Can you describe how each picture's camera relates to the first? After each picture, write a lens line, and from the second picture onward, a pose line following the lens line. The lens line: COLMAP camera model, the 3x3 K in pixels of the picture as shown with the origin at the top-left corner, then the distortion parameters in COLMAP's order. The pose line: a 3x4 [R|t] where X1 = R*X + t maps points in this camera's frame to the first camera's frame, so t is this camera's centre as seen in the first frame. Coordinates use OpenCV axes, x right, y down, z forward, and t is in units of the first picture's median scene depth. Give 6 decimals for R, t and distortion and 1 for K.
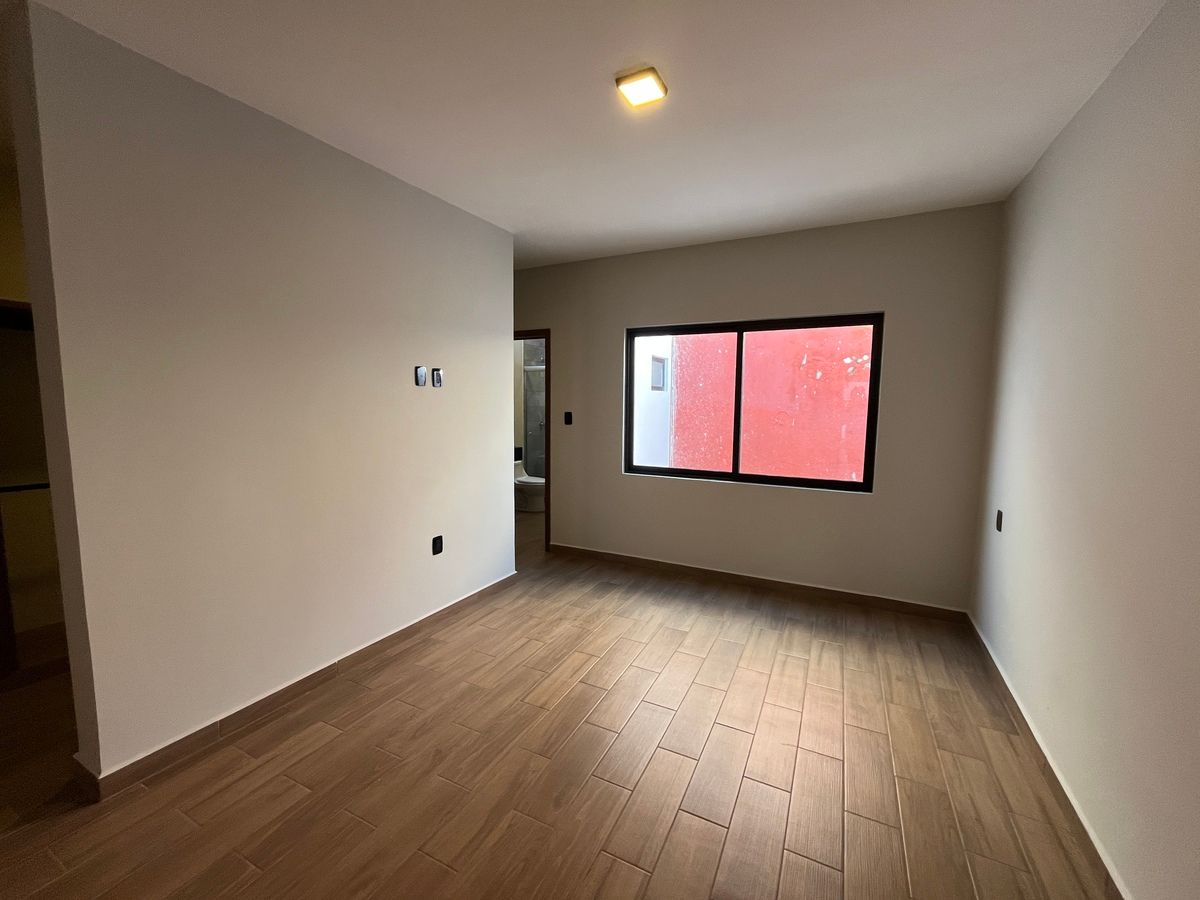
lens RADIAL K [[487.0, 0, 600.3], [0, 487.0, 451.3], [0, 0, 1]] dist [-0.002127, -0.000299]
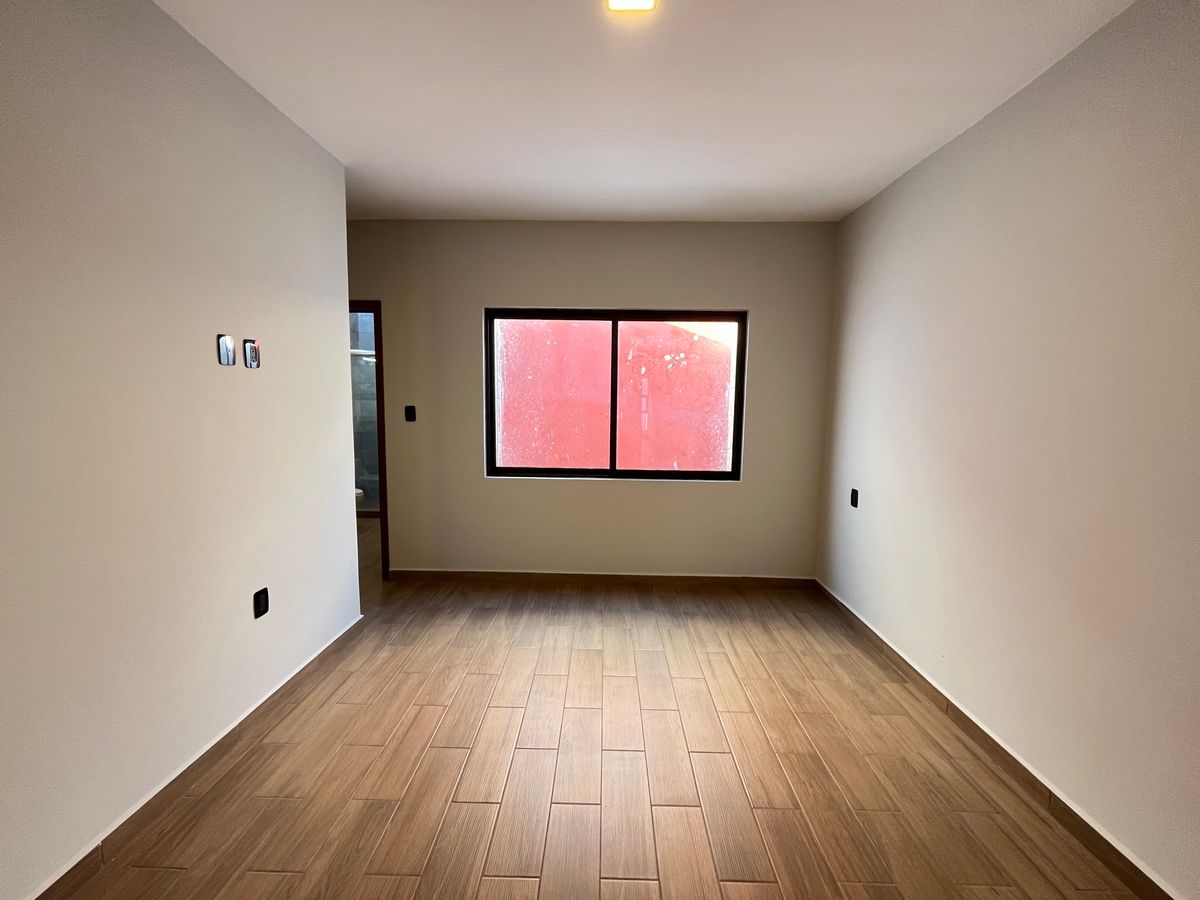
lens RADIAL K [[487.0, 0, 600.3], [0, 487.0, 451.3], [0, 0, 1]] dist [-0.002127, -0.000299]
pose [[0.900077, -0.042300, 0.433672, -0.185960], [0.037704, 0.999105, 0.019198, -0.011611], [-0.434096, -0.000929, 0.900866, 0.180280]]
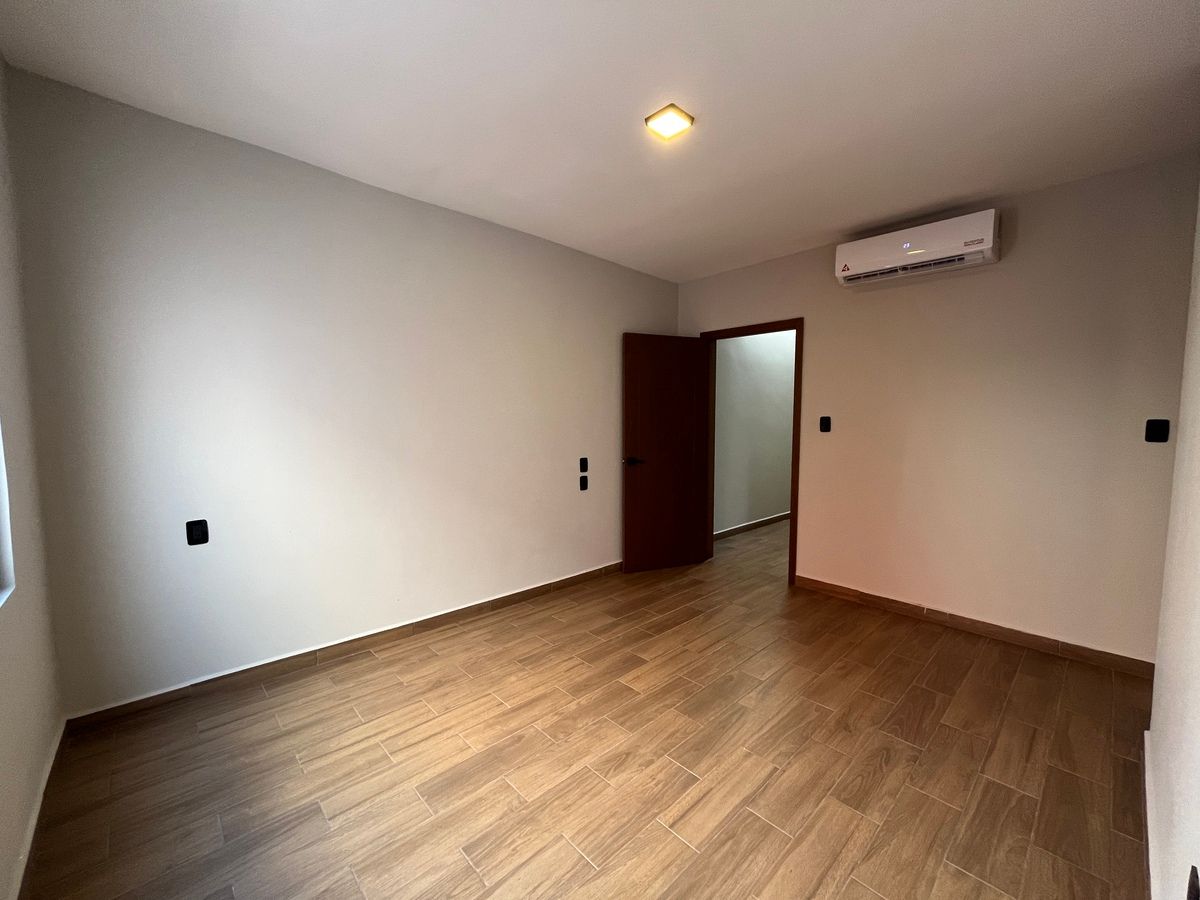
lens RADIAL K [[487.0, 0, 600.3], [0, 487.0, 451.3], [0, 0, 1]] dist [-0.002127, -0.000299]
pose [[-0.938941, -0.038248, 0.341947, -0.102853], [0.023433, 0.984387, 0.174450, -0.106564], [-0.343280, 0.171811, -0.923385, 1.260161]]
